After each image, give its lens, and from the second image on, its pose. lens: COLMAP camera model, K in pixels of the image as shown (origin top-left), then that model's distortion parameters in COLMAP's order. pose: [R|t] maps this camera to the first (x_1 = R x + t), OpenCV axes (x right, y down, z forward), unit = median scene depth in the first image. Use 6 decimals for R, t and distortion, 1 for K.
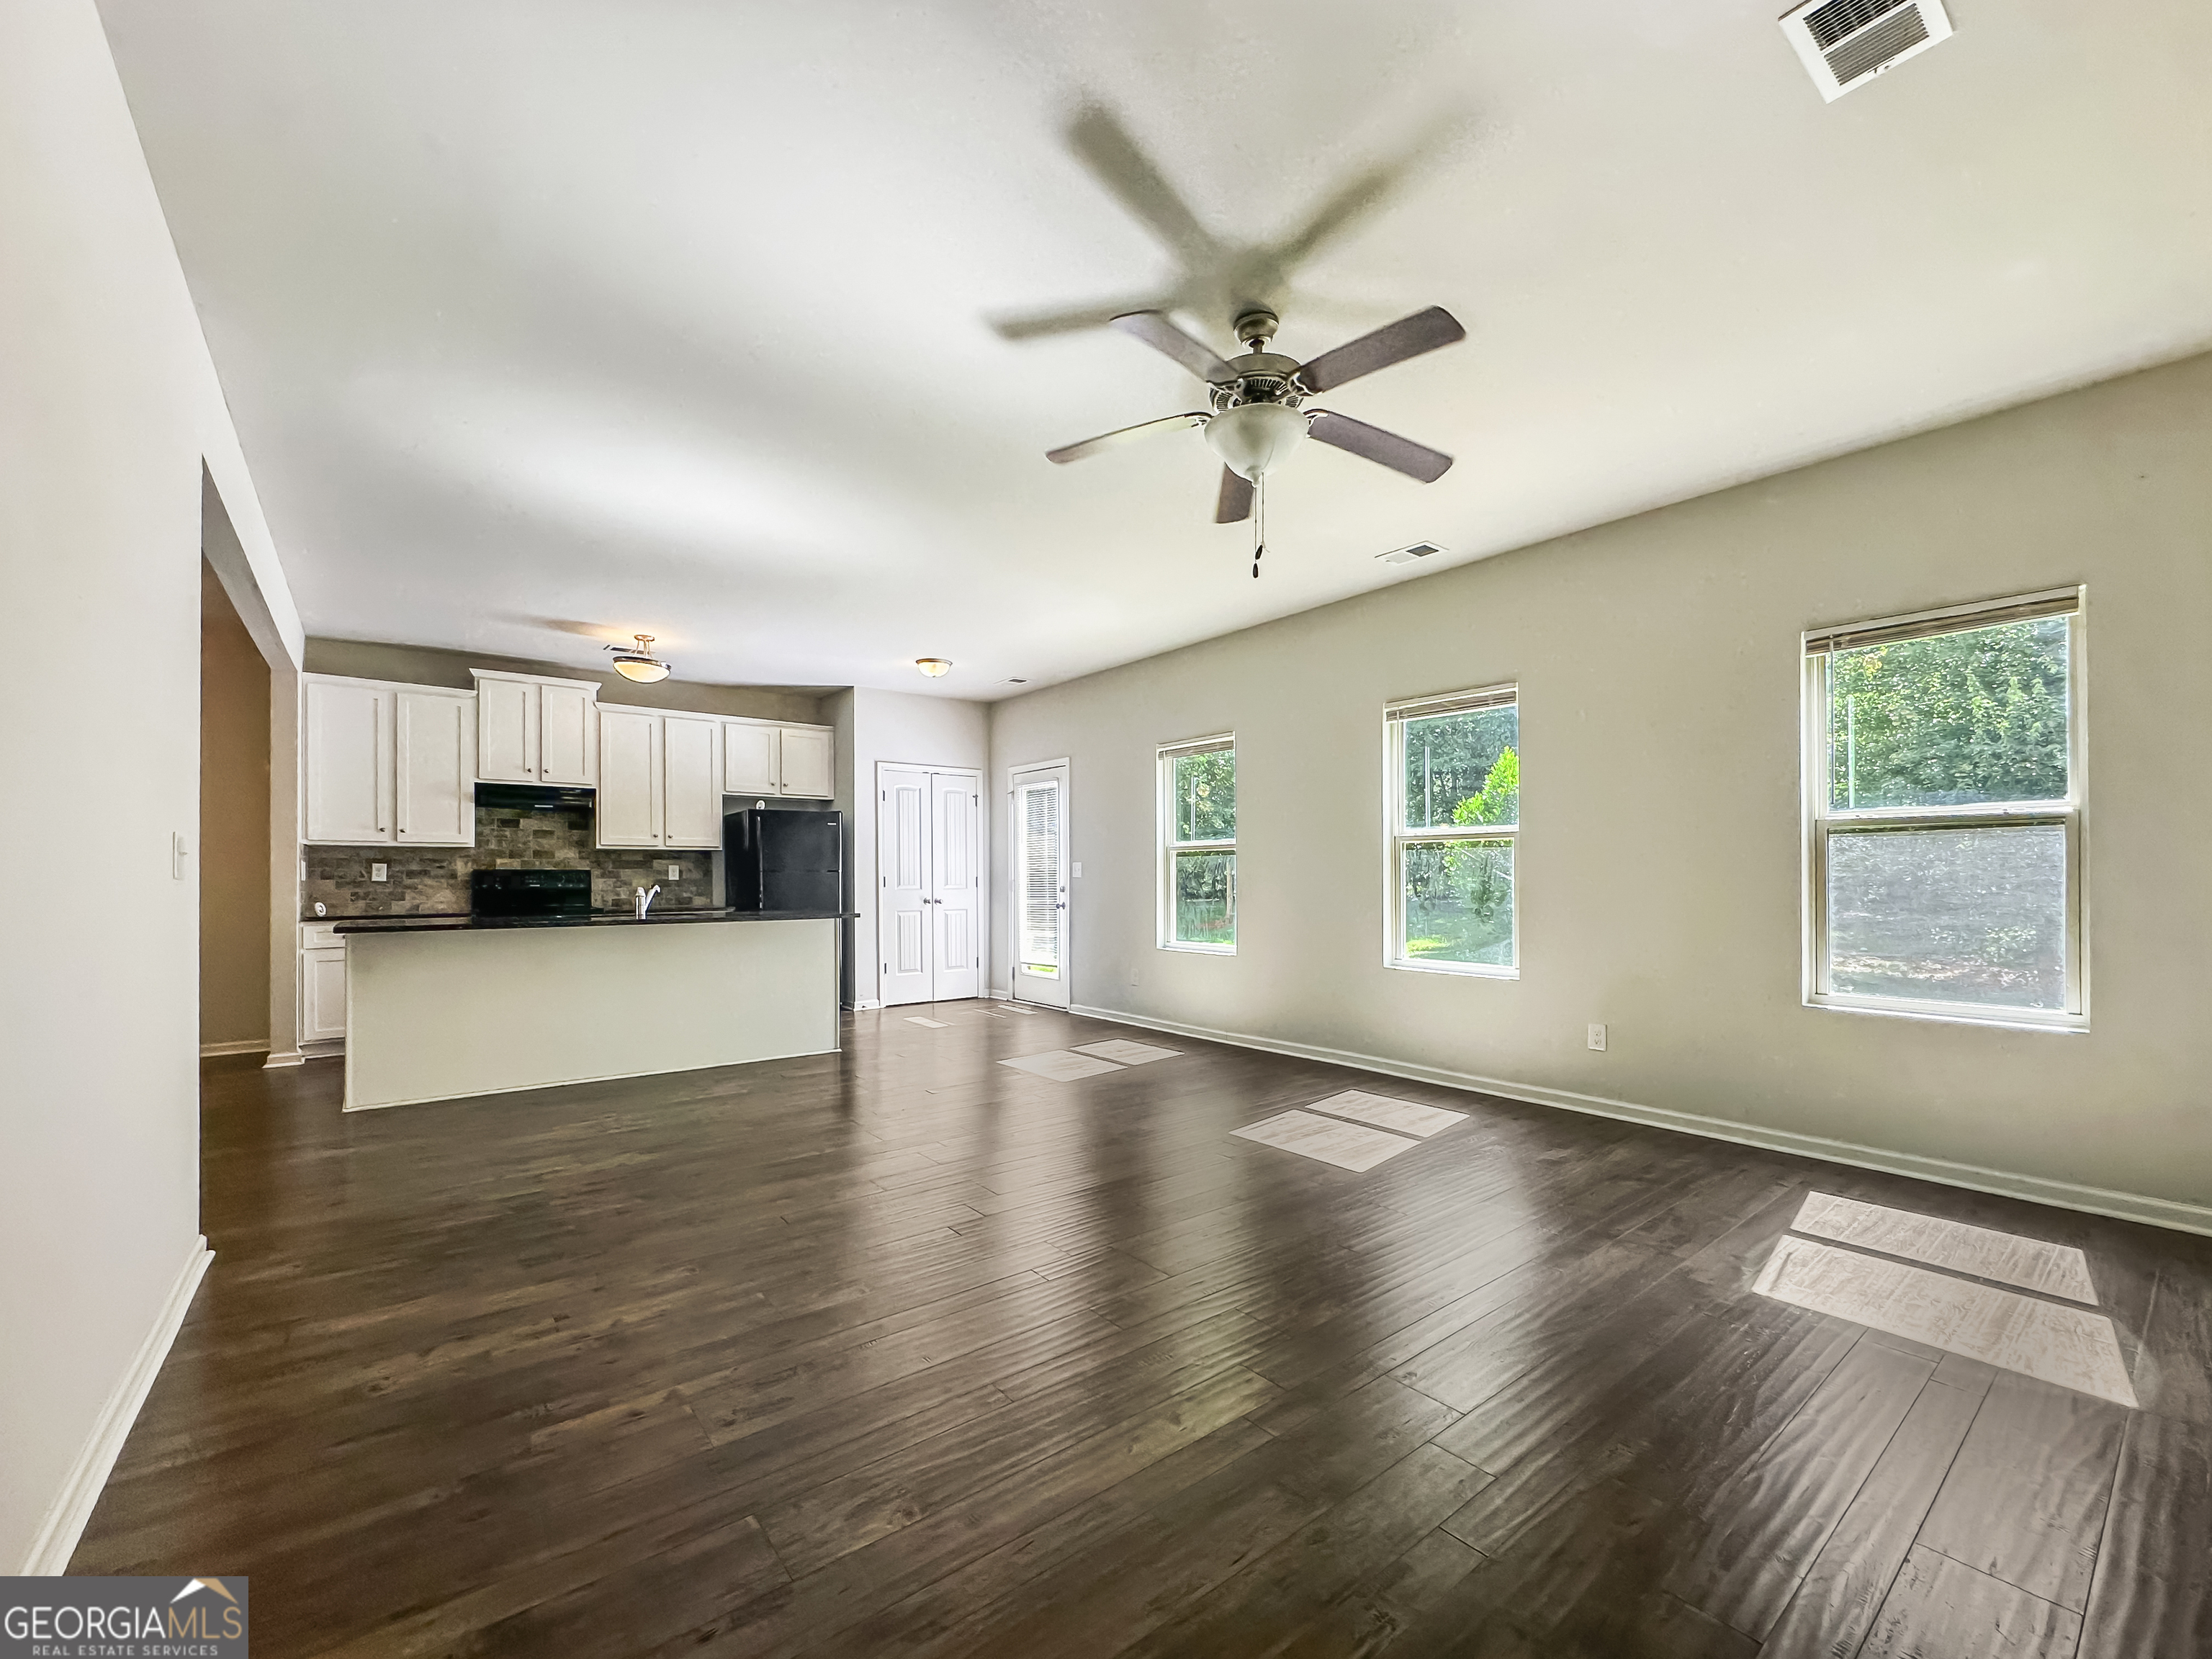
lens RADIAL K [[907.6, 0, 1103.5], [0, 907.6, 872.2], [0, 0, 1]] dist [-0.000686, -0.000103]
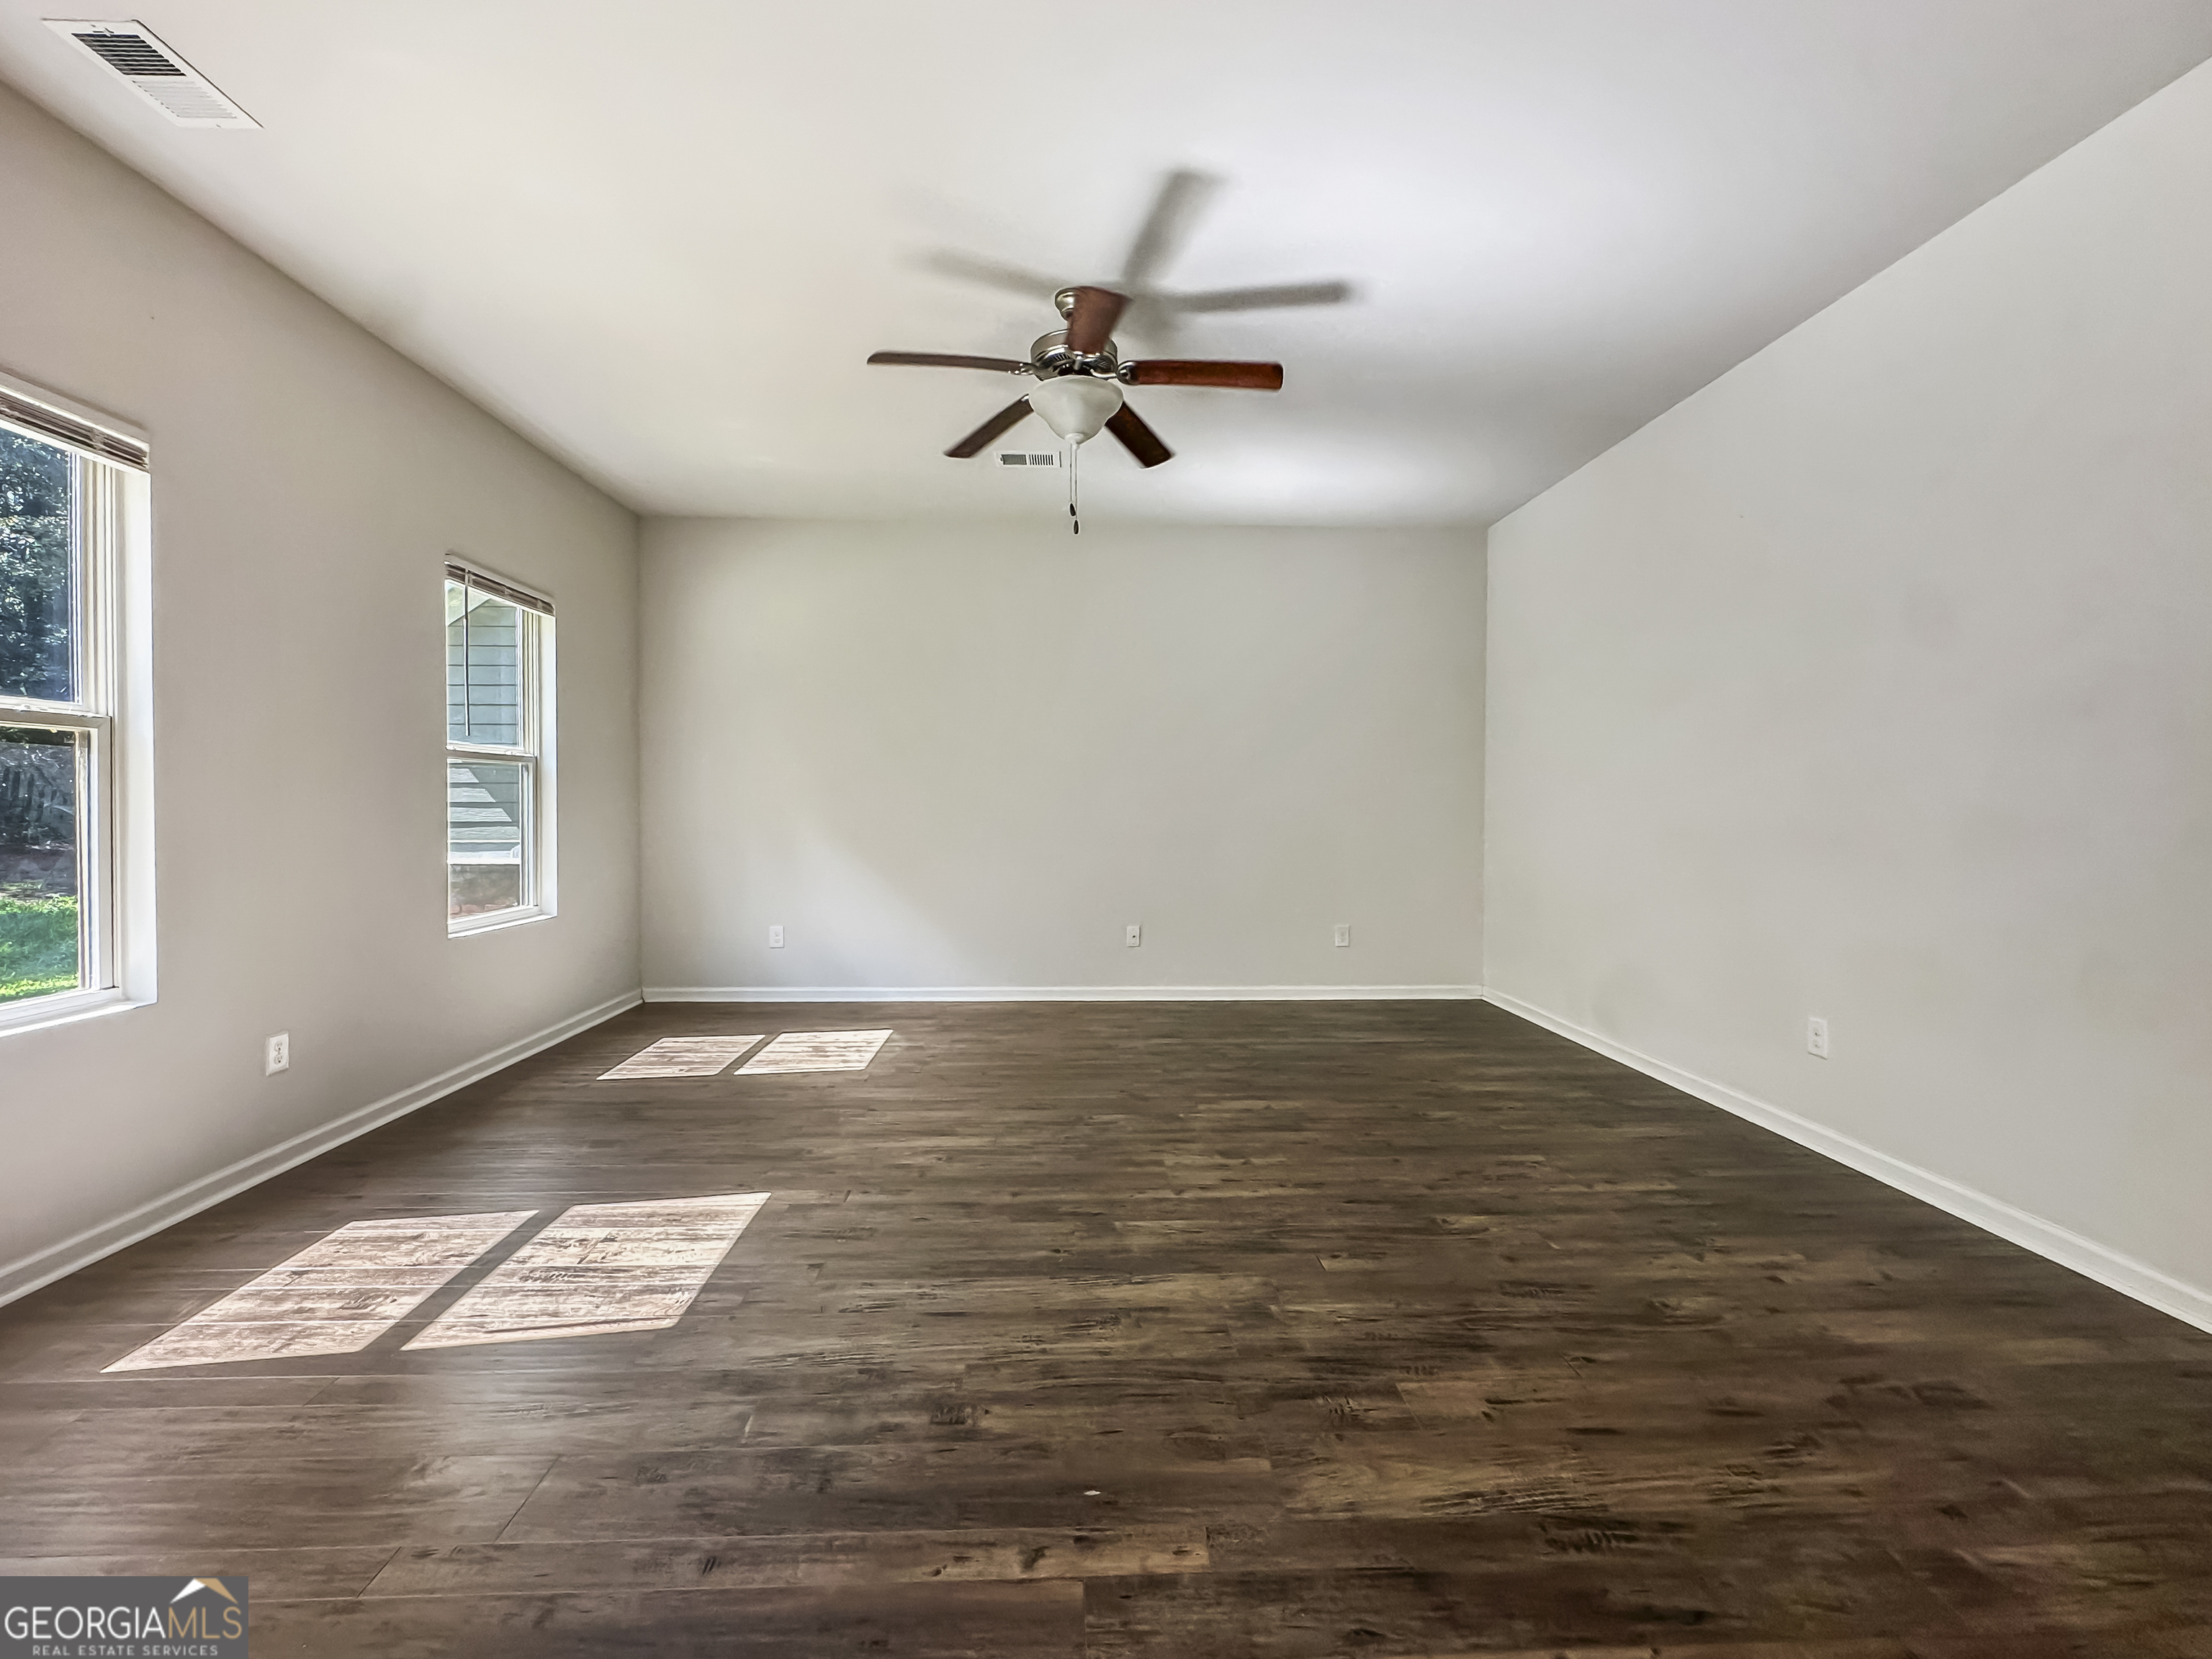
lens RADIAL K [[907.6, 0, 1104.0], [0, 907.6, 817.3], [0, 0, 1]] dist [-0.000686, -0.000103]
pose [[-0.806278, -0.007623, 0.591488, -0.412794], [-0.001839, 0.999944, 0.010380, 0.004752], [-0.591534, 0.007281, -0.806247, 1.512823]]
